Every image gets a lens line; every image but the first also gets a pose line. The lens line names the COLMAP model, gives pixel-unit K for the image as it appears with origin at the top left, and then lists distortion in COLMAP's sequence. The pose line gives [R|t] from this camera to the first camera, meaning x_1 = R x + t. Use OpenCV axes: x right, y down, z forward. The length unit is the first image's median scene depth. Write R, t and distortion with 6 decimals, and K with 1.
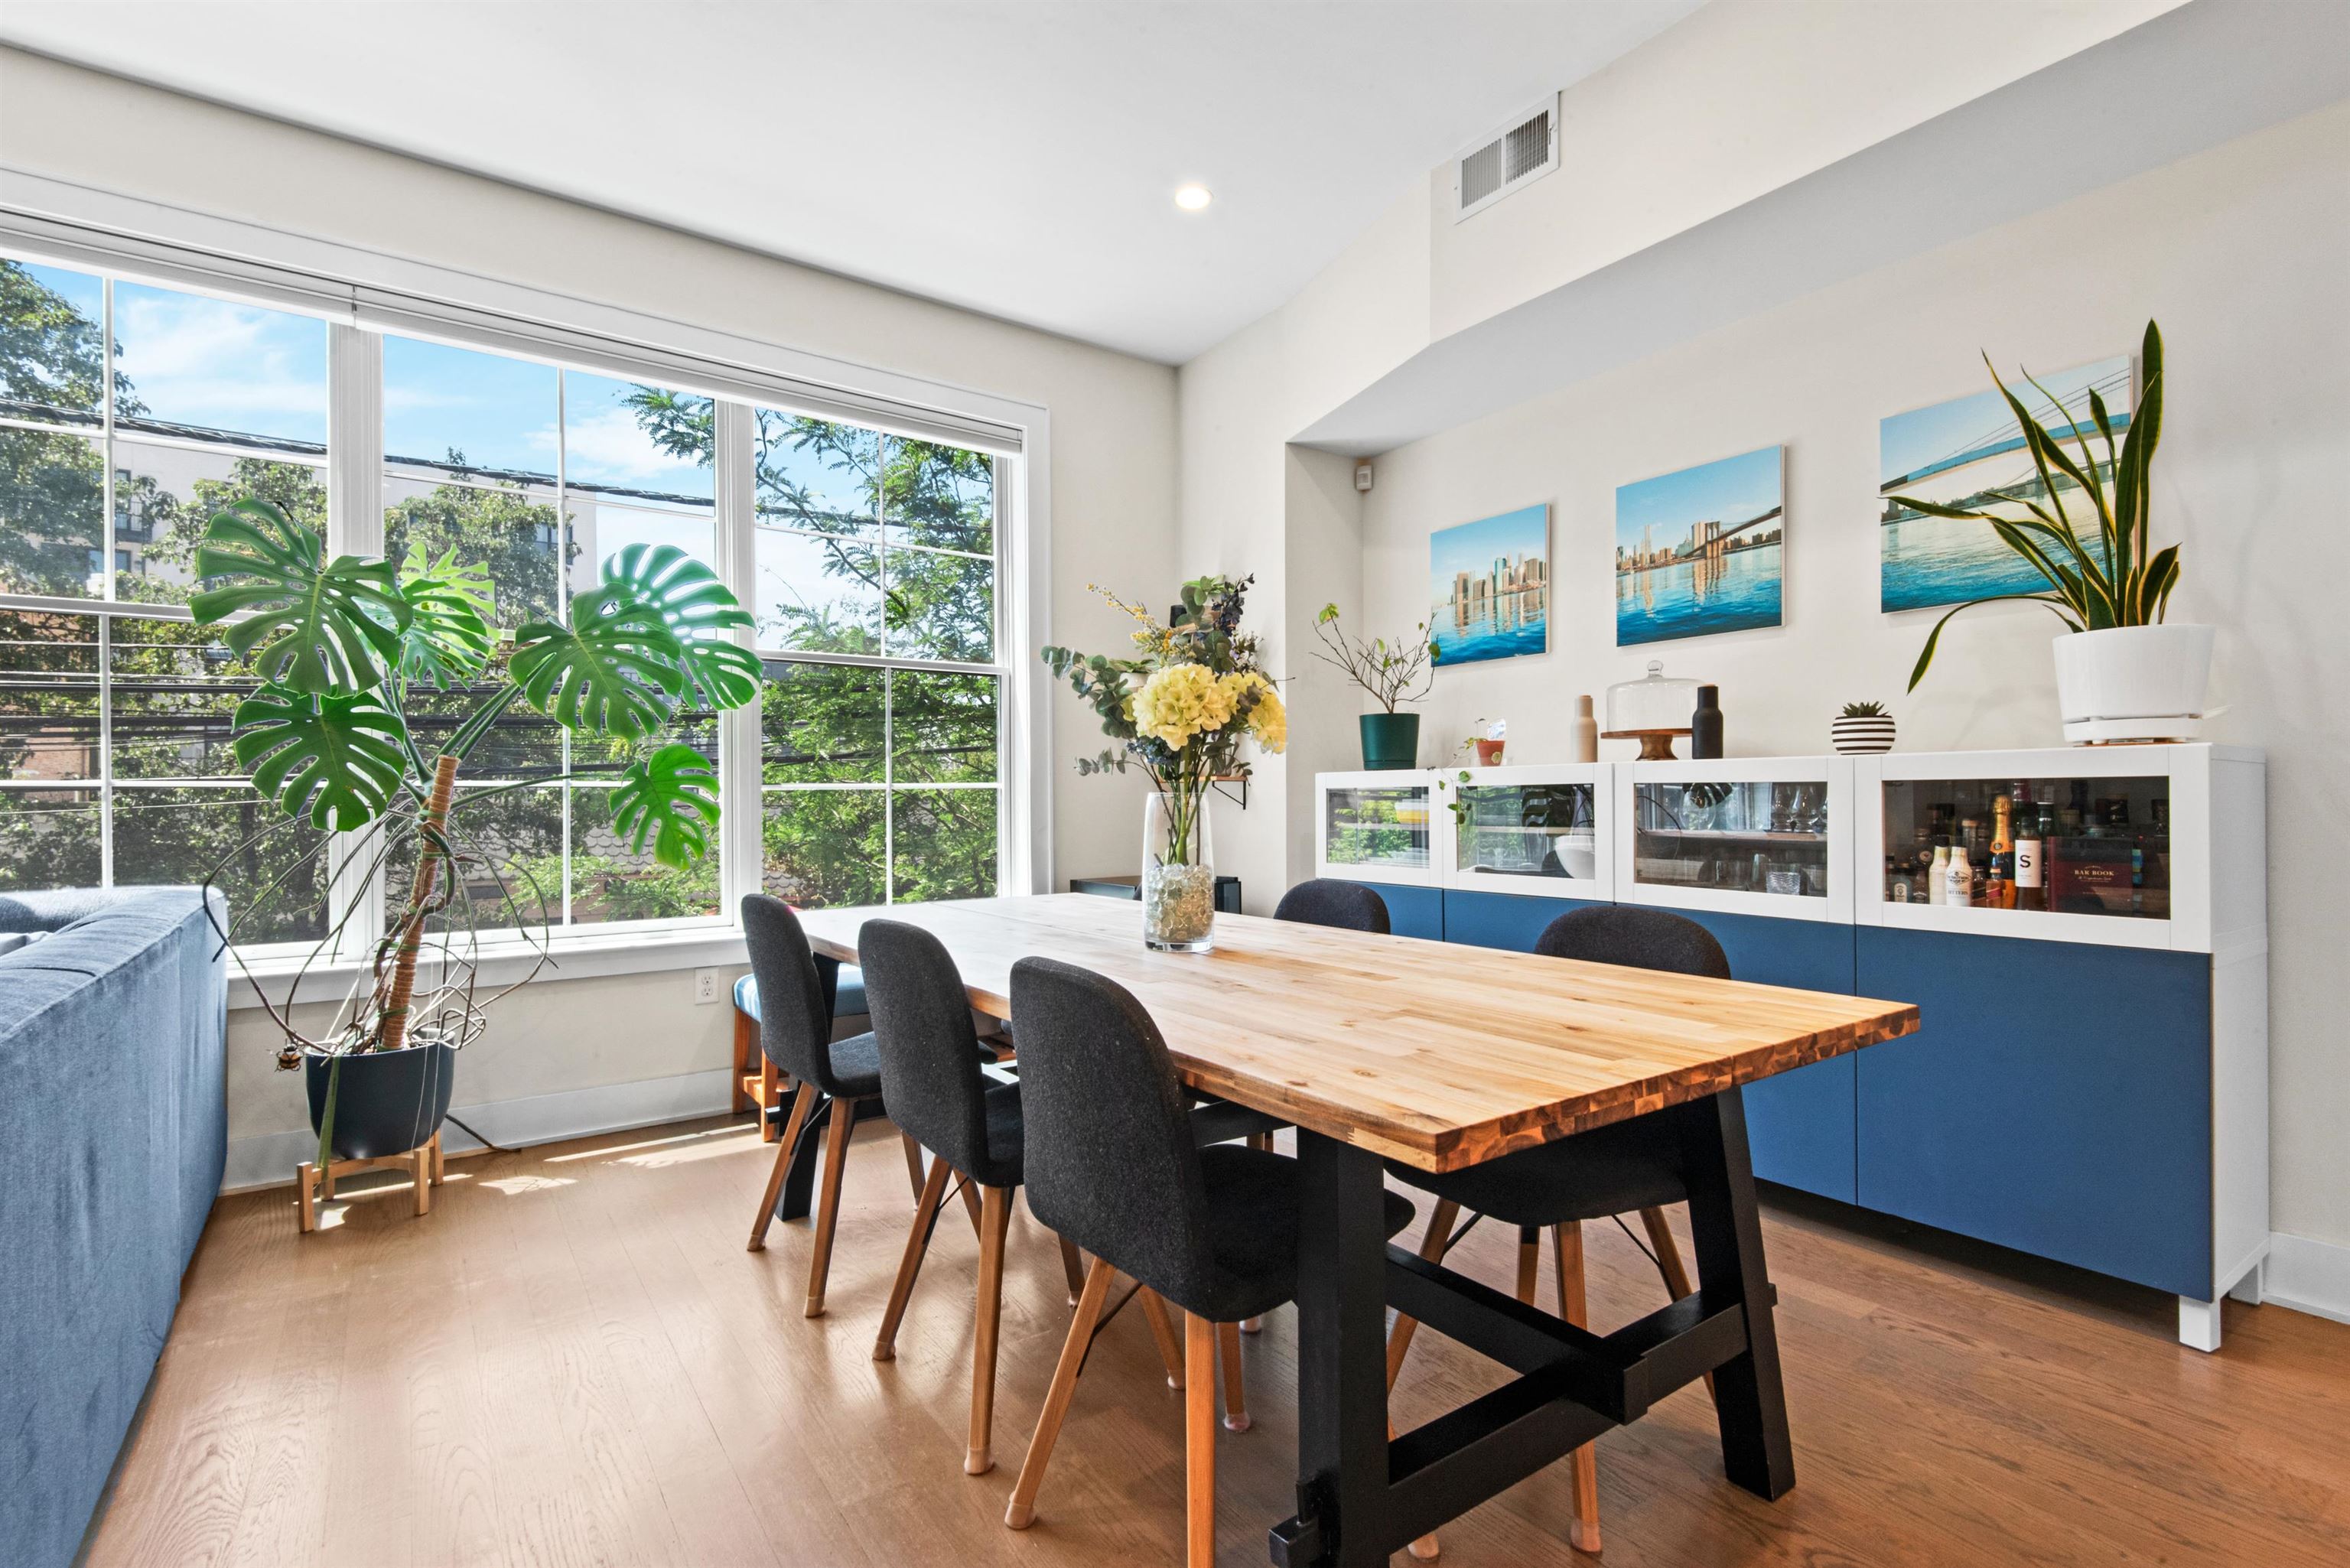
lens RADIAL K [[1070.3, 0, 1169.2], [0, 1070.3, 792.9], [0, 0, 1]] dist [0.009336, -0.005971]
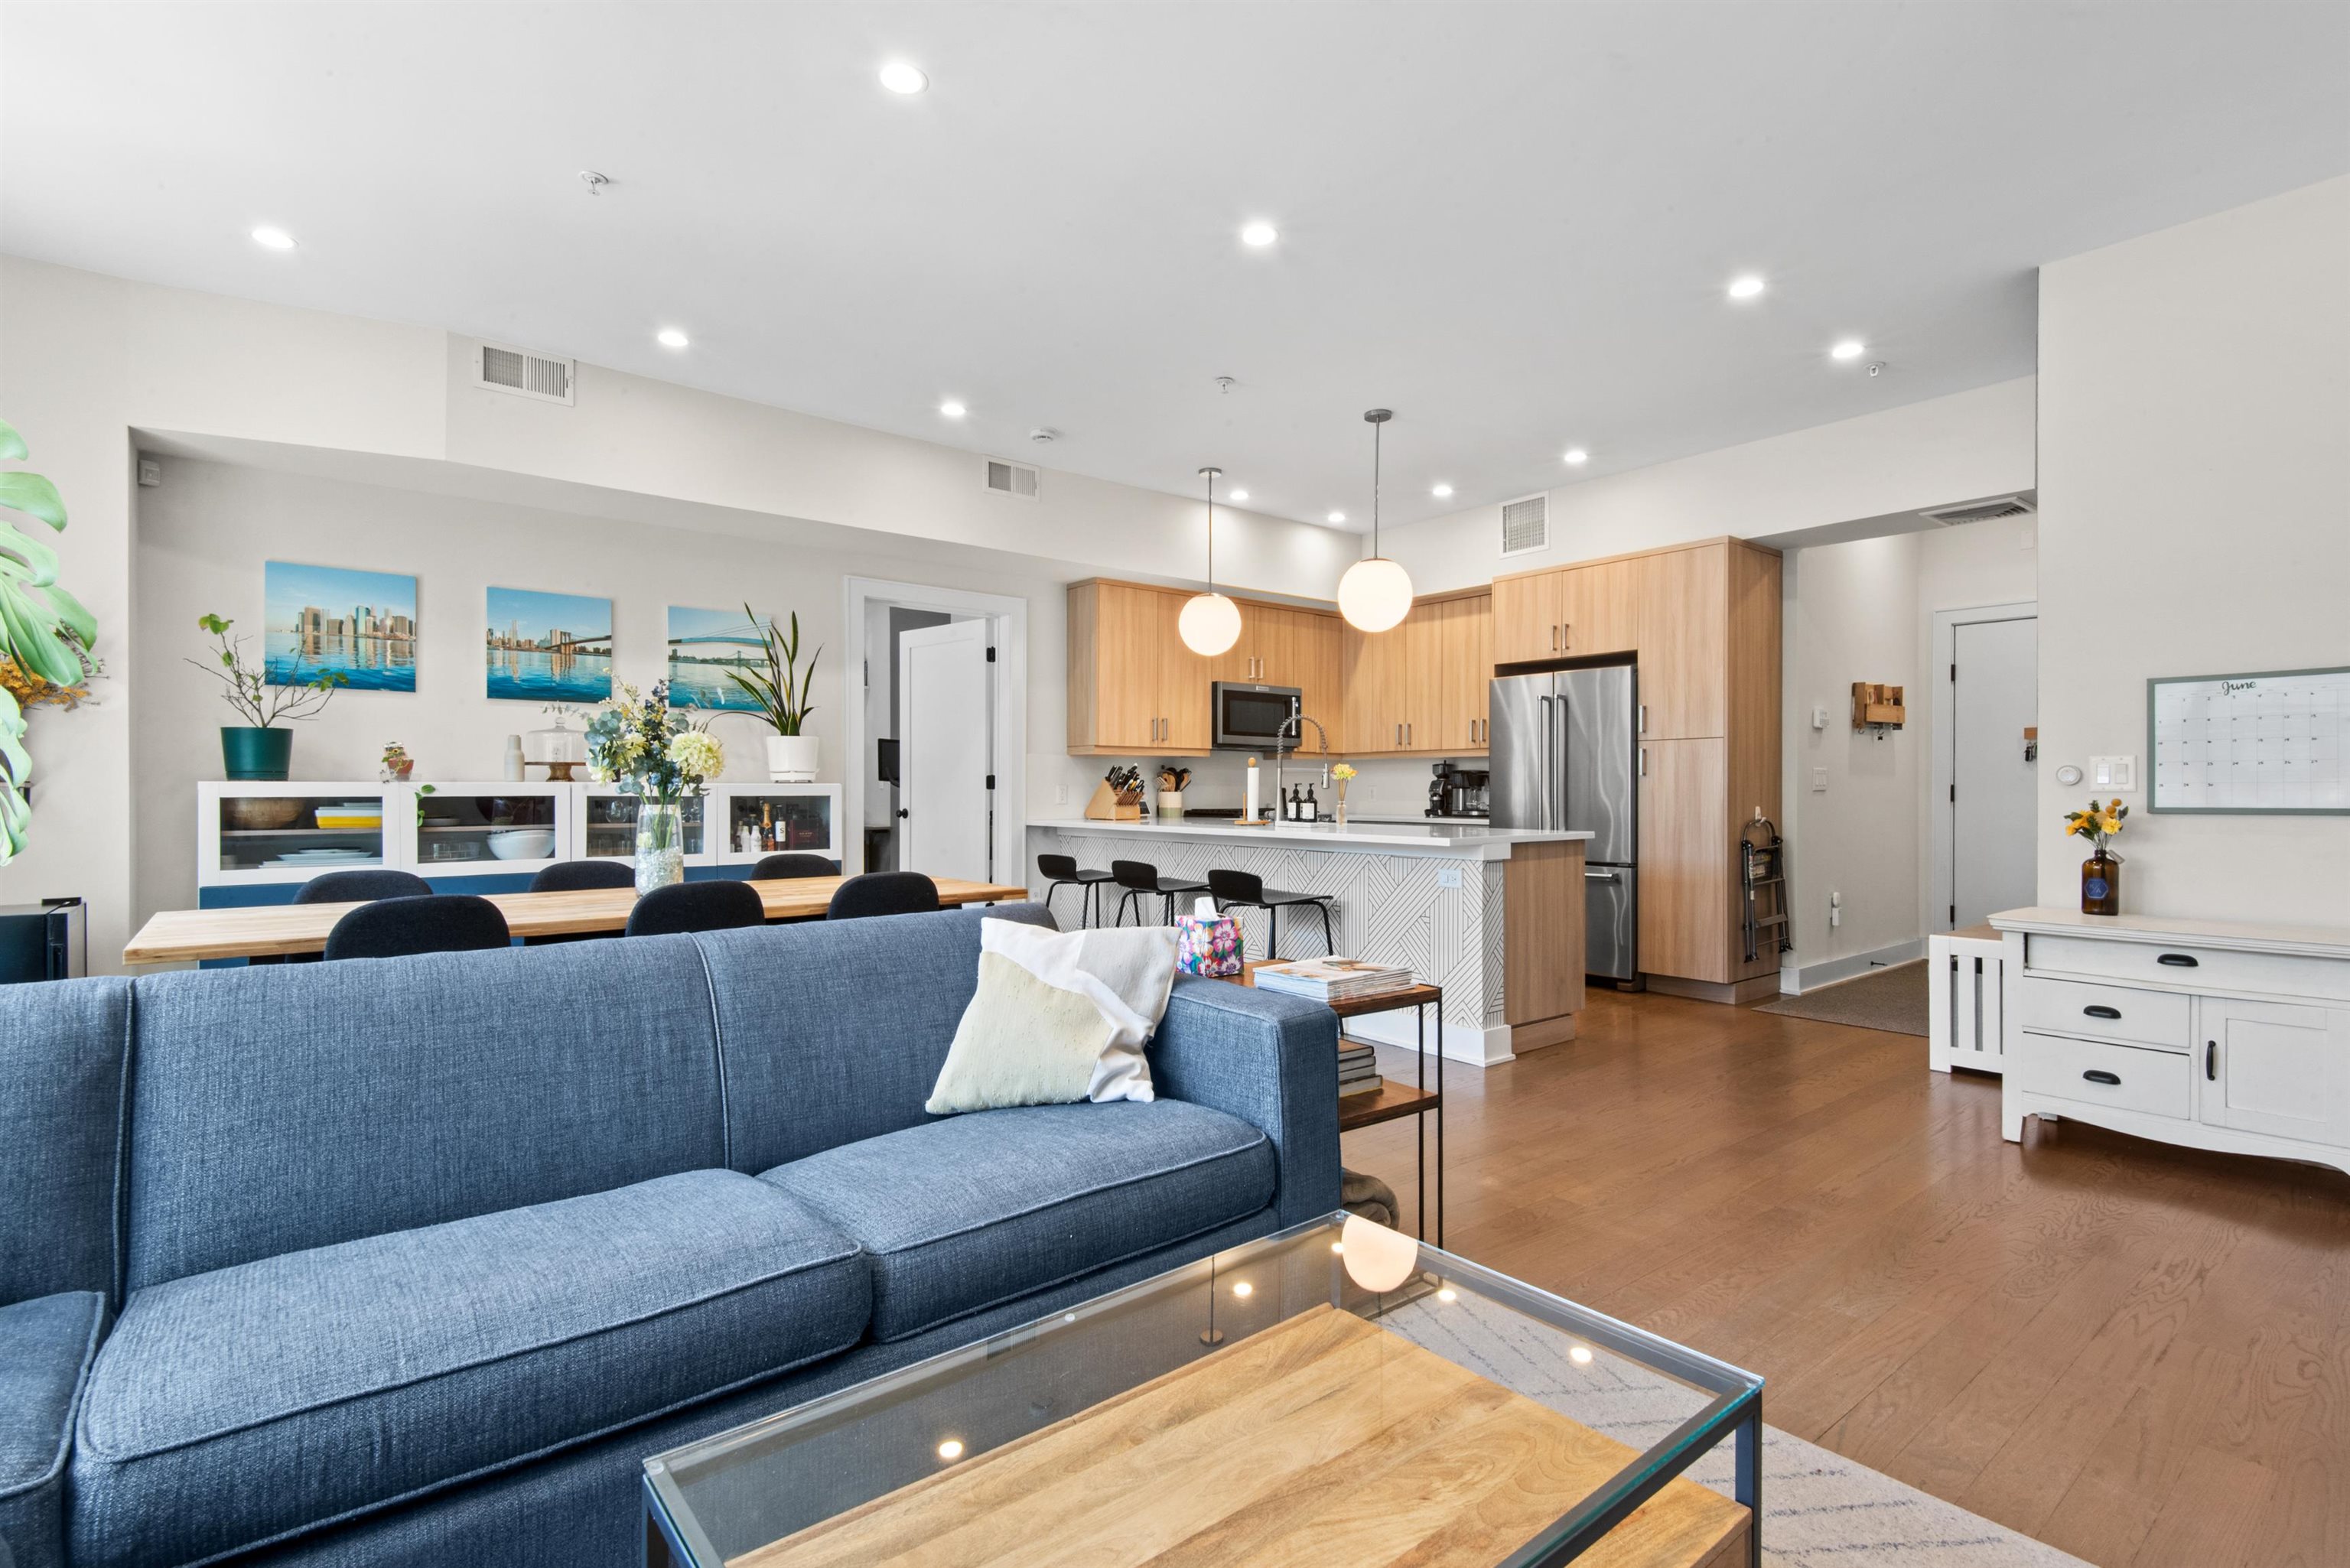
lens RADIAL K [[1070.3, 0, 1186.7], [0, 1070.3, 784.2], [0, 0, 1]] dist [0.009336, -0.005971]
pose [[-0.059620, 0.015427, 0.998102, -1.173676], [-0.004063, 0.999869, -0.015697, -0.003999], [-0.998213, -0.004991, -0.059549, 0.174321]]
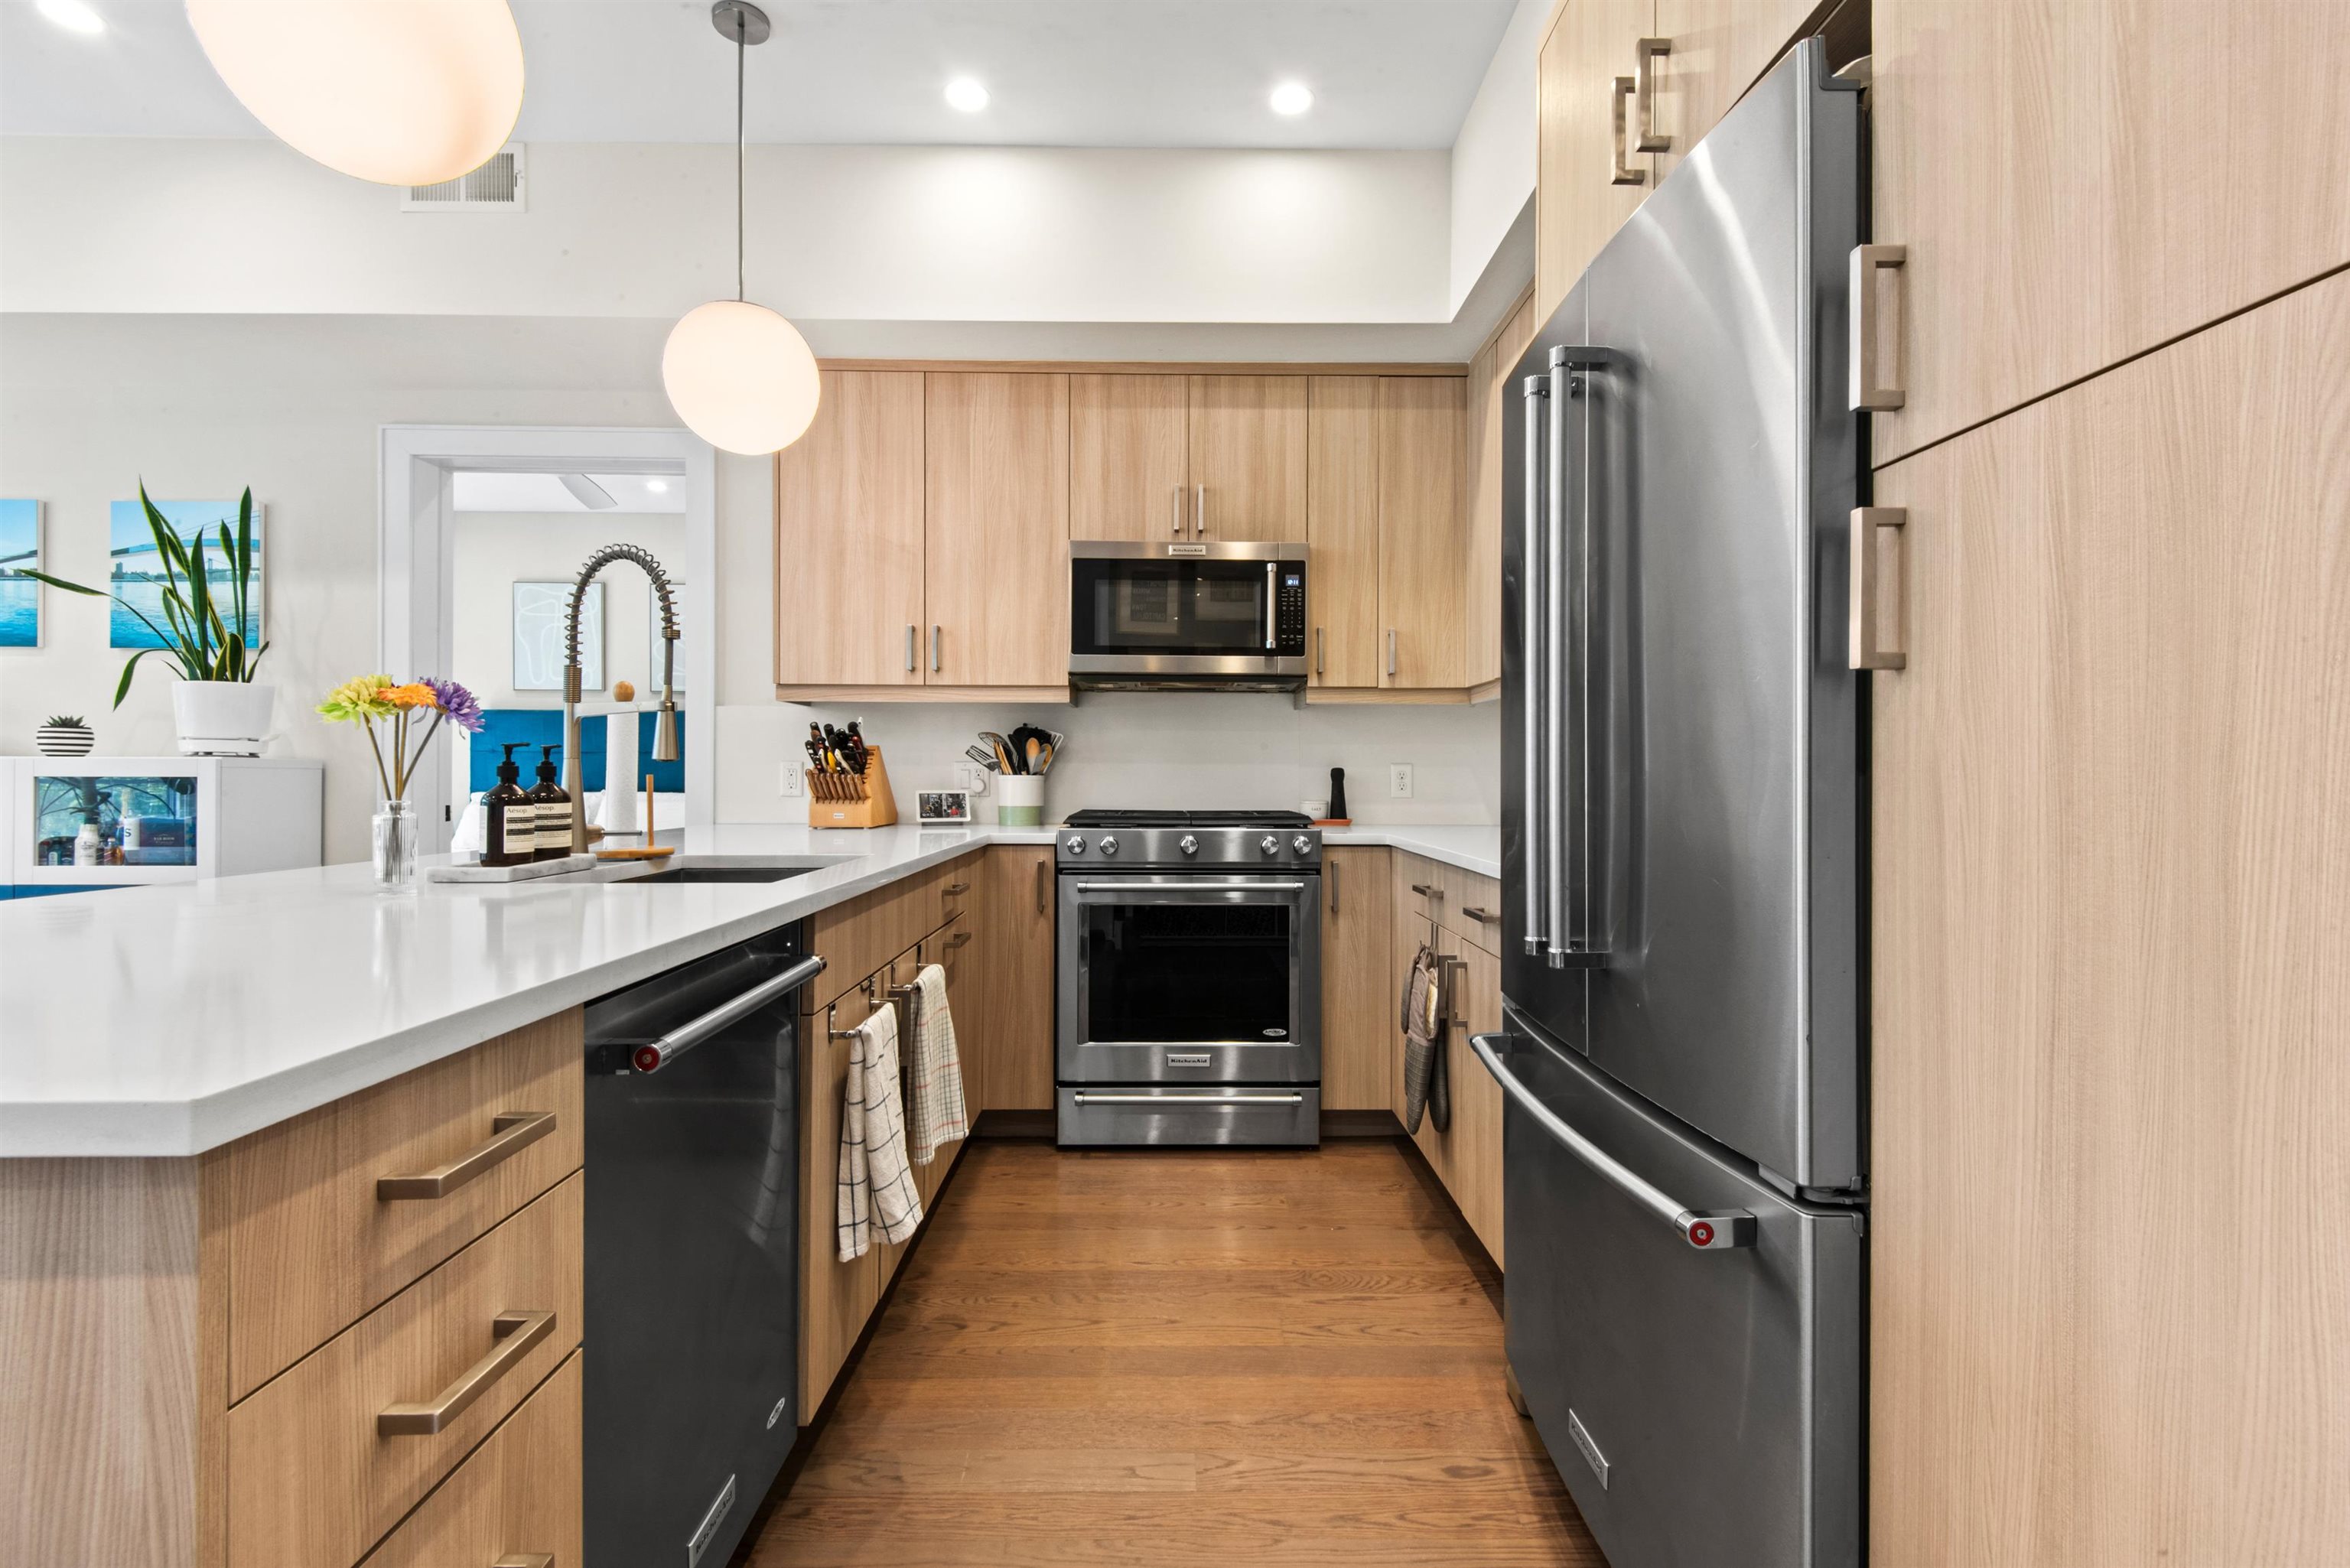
lens RADIAL K [[1070.3, 0, 1180.8], [0, 1070.3, 776.1], [0, 0, 1]] dist [0.009336, -0.005971]
pose [[0.570149, 0.009748, 0.821483, 0.302253], [-0.013087, 0.999910, -0.002782, -0.021268], [-0.821437, -0.009165, 0.570226, -0.758702]]
